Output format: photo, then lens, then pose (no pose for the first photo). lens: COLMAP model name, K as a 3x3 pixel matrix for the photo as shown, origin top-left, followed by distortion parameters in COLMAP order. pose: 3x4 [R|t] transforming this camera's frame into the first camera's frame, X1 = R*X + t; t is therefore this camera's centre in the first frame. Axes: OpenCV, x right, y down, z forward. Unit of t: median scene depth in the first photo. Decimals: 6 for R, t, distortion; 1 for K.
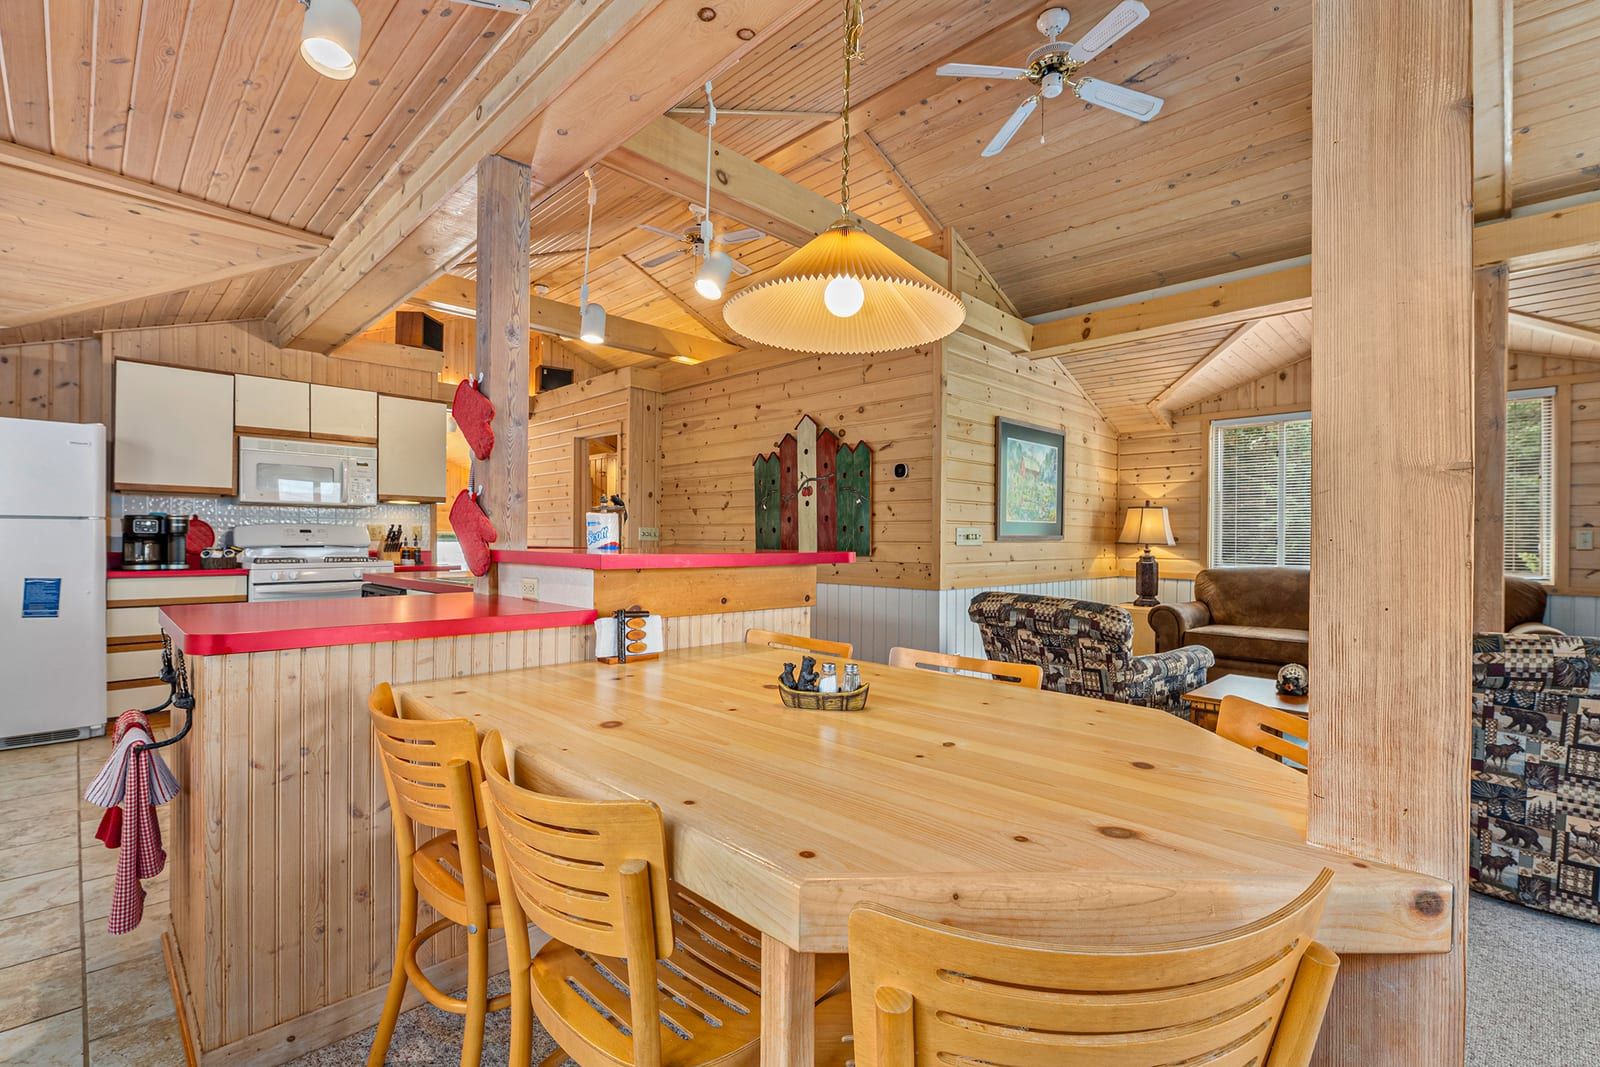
lens RADIAL K [[718.0, 0, 801.7], [0, 718.0, 542.1], [0, 0, 1]] dist [-0.002544, -0.001166]
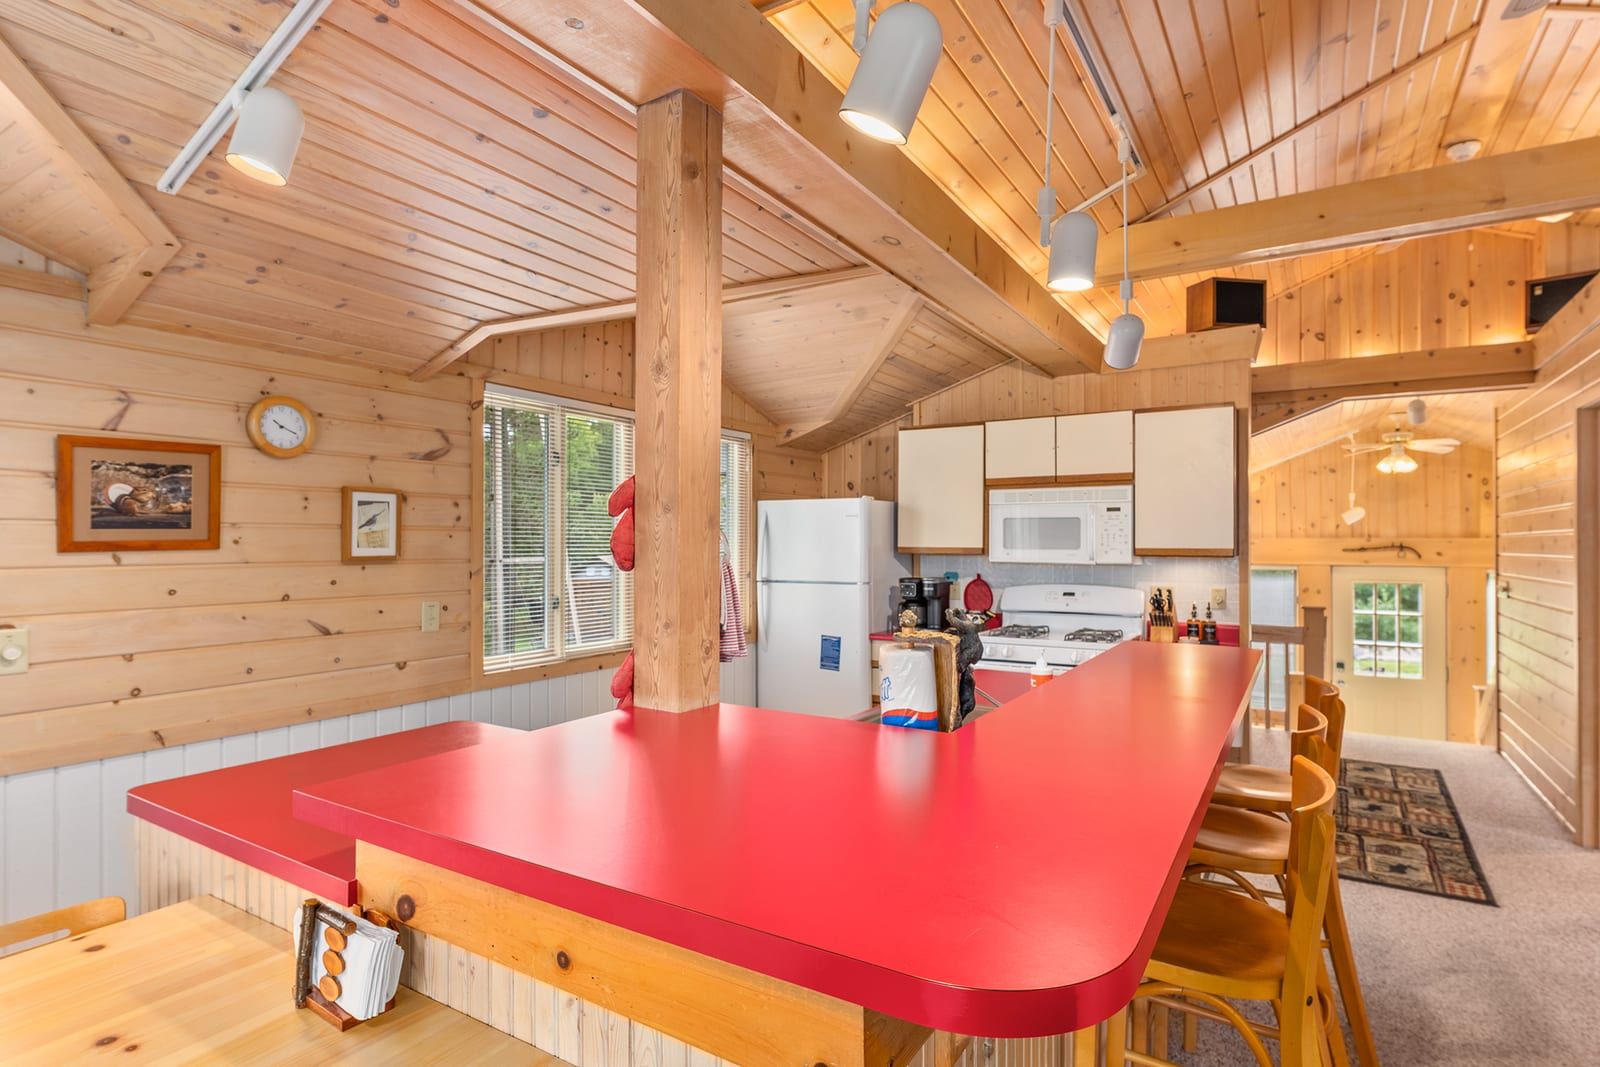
lens RADIAL K [[833.8, 0, 798.7], [0, 833.8, 535.0], [0, 0, 1]] dist [0.003140, 0.000448]
pose [[0.226921, -0.015009, -0.973797, 0.179546], [-0.003270, 0.999864, -0.016173, -0.069722], [0.973908, 0.006854, 0.226841, 0.502298]]
